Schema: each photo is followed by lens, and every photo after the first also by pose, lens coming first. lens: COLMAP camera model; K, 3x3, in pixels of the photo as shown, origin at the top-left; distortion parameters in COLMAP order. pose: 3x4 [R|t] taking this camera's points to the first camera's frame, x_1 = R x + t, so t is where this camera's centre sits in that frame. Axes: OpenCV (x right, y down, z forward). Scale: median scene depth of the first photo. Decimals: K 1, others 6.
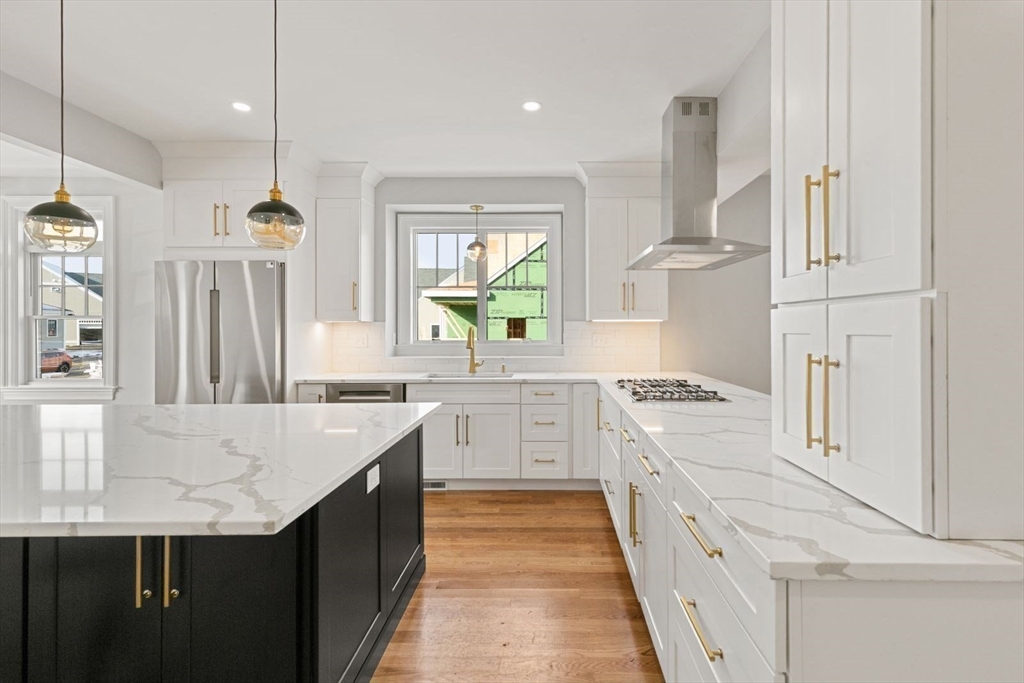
lens RADIAL K [[464.0, 0, 509.9], [0, 464.0, 327.2], [0, 0, 1]] dist [0.004046, 0.000146]
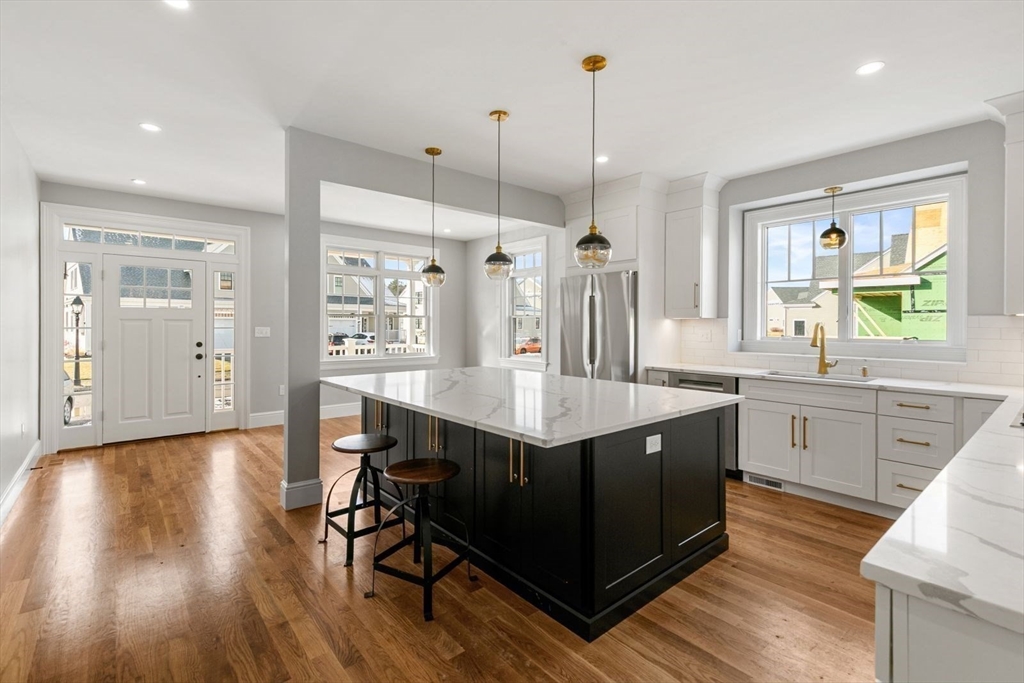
lens RADIAL K [[464.0, 0, 509.9], [0, 464.0, 327.2], [0, 0, 1]] dist [0.004046, 0.000146]
pose [[0.646609, 0.008881, -0.762770, 0.236822], [-0.001440, 0.999945, 0.010422, -0.001617], [0.762820, -0.005641, 0.646586, -0.062325]]
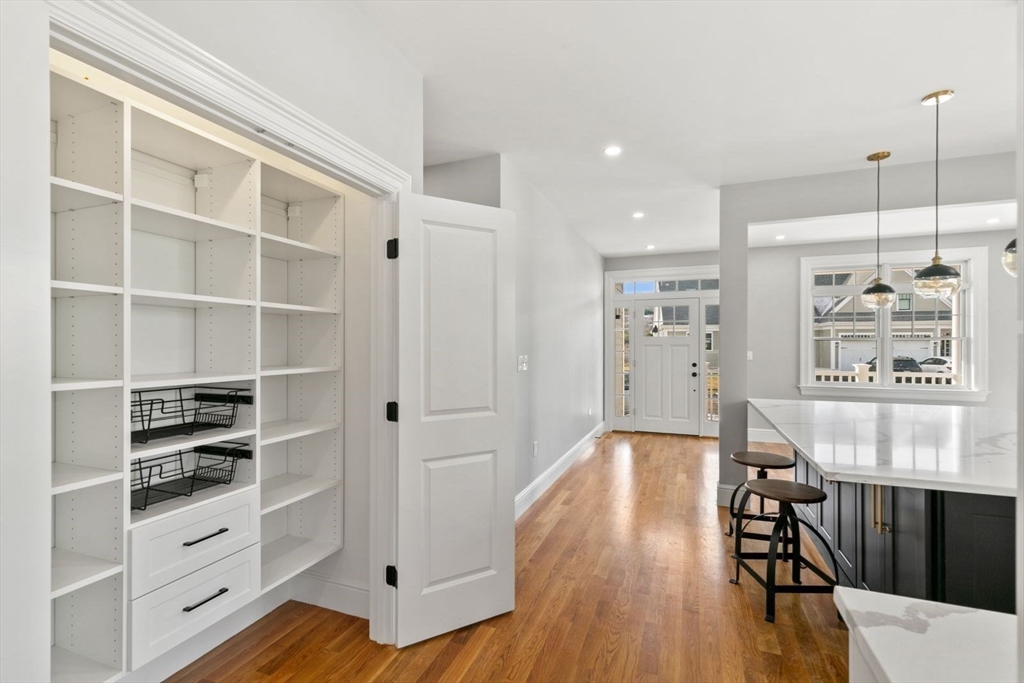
lens RADIAL K [[457.6, 0, 508.8], [0, 457.6, 345.5], [0, 0, 1]] dist [0.001730, 0.000296]
pose [[-0.363702, 0.002525, -0.931512, 0.483543], [0.005332, 0.999986, 0.000628, -0.014522], [0.931500, -0.004738, -0.363710, 0.160442]]
